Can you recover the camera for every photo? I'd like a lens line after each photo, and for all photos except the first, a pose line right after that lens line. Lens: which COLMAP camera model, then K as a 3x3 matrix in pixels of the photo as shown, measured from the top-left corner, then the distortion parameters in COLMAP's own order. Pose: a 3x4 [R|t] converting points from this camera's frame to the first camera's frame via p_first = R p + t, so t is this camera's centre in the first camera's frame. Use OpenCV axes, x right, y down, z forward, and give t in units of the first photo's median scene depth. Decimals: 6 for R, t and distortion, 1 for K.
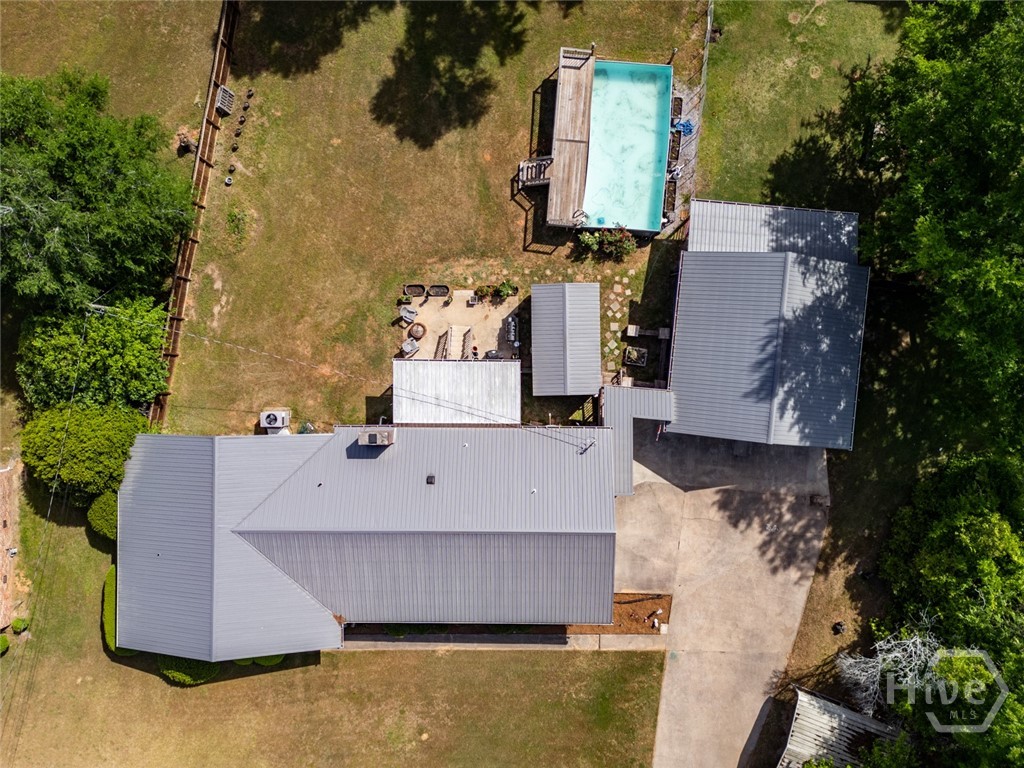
lens RADIAL K [[713.3, 0, 512.0], [0, 713.3, 384.0], [0, 0, 1]] dist [-0.001995, 0.000220]
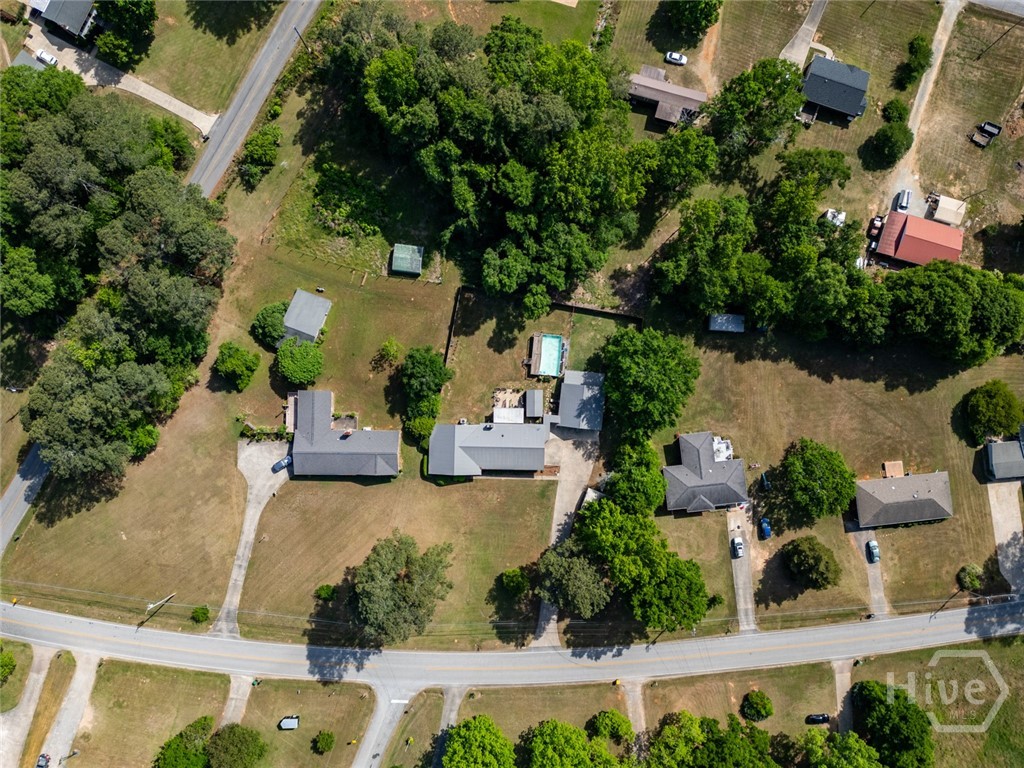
lens RADIAL K [[712.1, 0, 515.2], [0, 712.1, 388.0], [0, 0, 1]] dist [0.109967, -0.123536]
pose [[0.999665, 0.012752, -0.022531, 0.054433], [-0.012700, 0.999916, 0.002442, -0.153484], [0.022560, -0.002155, 0.999743, -3.048361]]
